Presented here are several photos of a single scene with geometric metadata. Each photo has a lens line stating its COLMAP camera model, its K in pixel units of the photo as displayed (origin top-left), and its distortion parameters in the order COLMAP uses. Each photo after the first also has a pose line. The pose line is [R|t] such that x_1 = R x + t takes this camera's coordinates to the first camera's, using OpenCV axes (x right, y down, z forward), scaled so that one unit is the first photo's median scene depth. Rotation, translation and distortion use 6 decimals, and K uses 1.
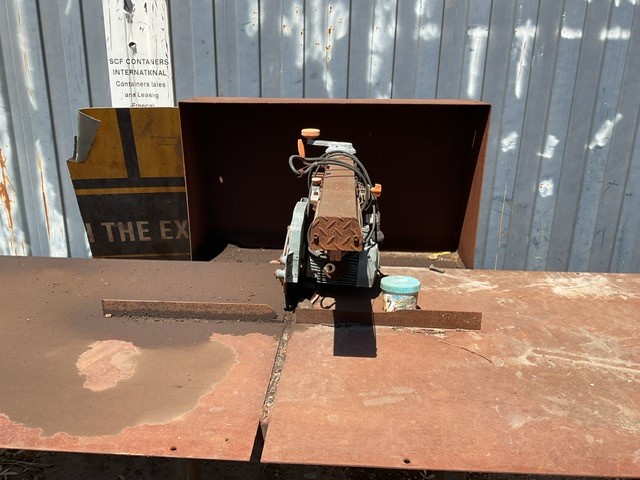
lens RADIAL K [[531.4, 0, 320.0], [0, 531.4, 237.7], [0, 0, 1]] dist [0.074379, -0.137528]
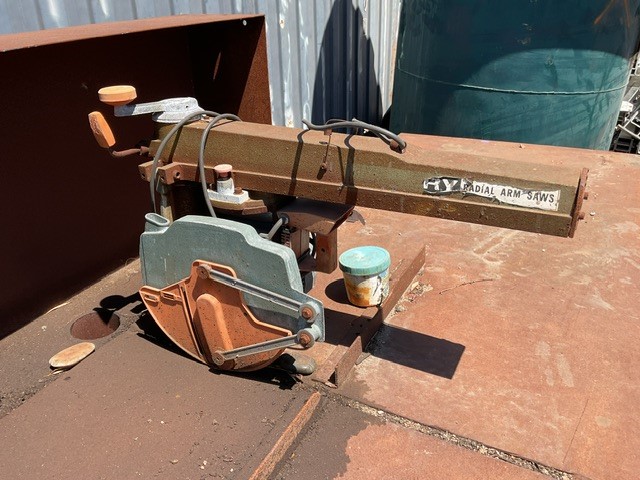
lens RADIAL K [[531.4, 0, 319.6], [0, 531.4, 236.2], [0, 0, 1]] dist [0.074379, -0.137528]
pose [[0.414097, -0.410974, 0.812172, -0.277917], [0.306269, 0.903153, 0.300856, -0.111198], [-0.857160, 0.124160, 0.499861, 0.385067]]
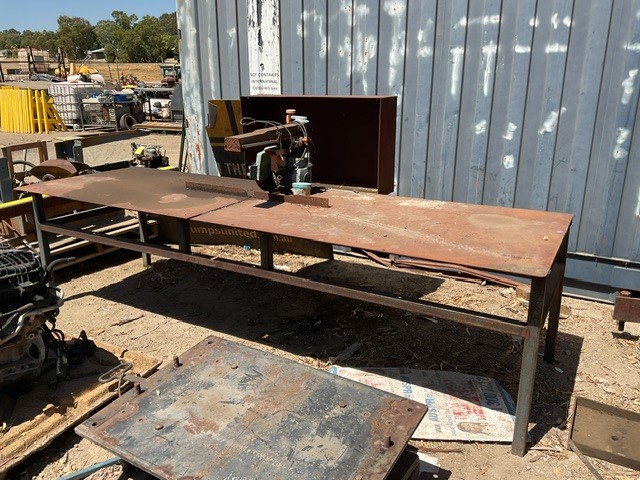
lens RADIAL K [[531.4, 0, 317.9], [0, 531.4, 242.0], [0, 0, 1]] dist [0.074379, -0.137528]
pose [[0.891904, 0.119503, -0.436148, 0.647777], [-0.119225, 0.992469, 0.028123, 0.138914], [0.436225, 0.026916, 0.899435, -0.466148]]
